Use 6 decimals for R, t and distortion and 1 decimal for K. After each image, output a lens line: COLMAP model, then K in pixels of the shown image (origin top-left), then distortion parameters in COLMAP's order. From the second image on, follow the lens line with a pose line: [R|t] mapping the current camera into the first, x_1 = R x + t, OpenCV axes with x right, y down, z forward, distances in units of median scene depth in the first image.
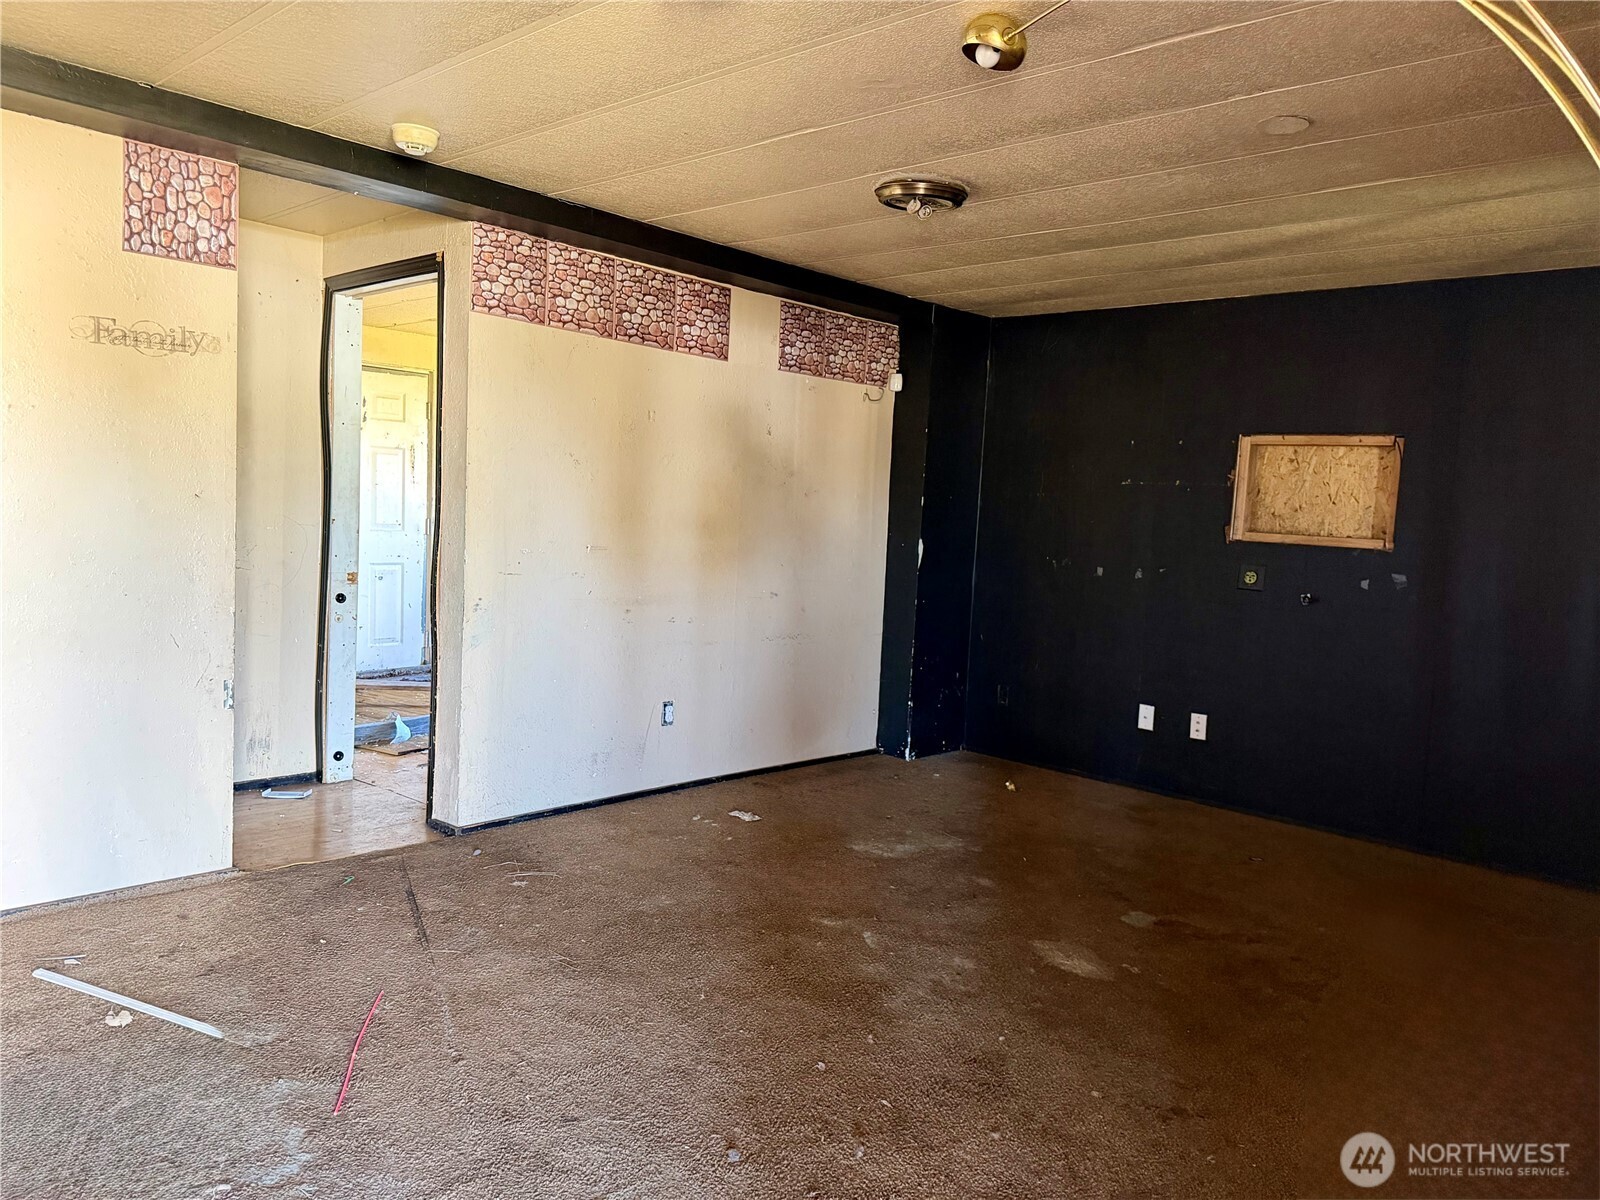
lens RADIAL K [[1116.9, 0, 800.0], [0, 1116.9, 600.0], [0, 0, 1]] dist [0.021143, -0.002115]
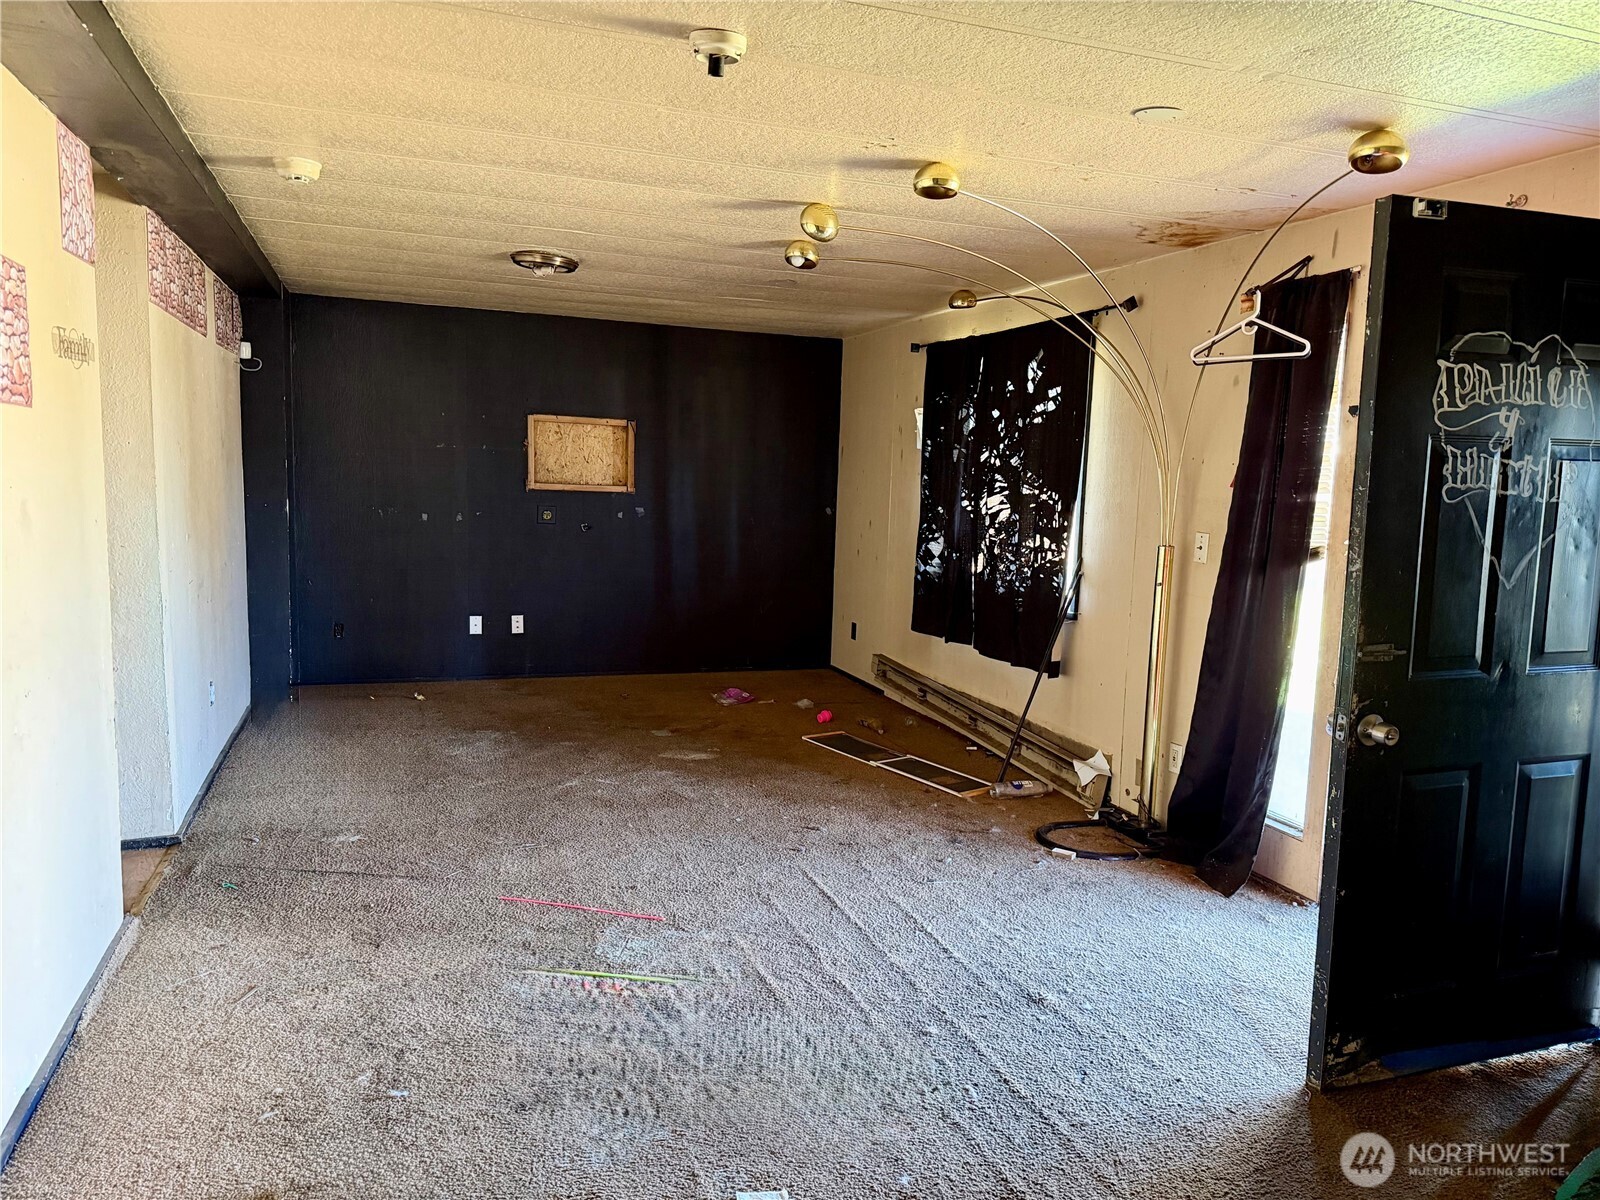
lens RADIAL K [[1116.9, 0, 800.0], [0, 1116.9, 600.0], [0, 0, 1]] dist [0.021143, -0.002115]
pose [[0.443125, -0.139333, 0.885566, -0.802910], [0.061570, 0.990245, 0.124994, -0.077421], [-0.894343, -0.000864, 0.447381, 0.073198]]
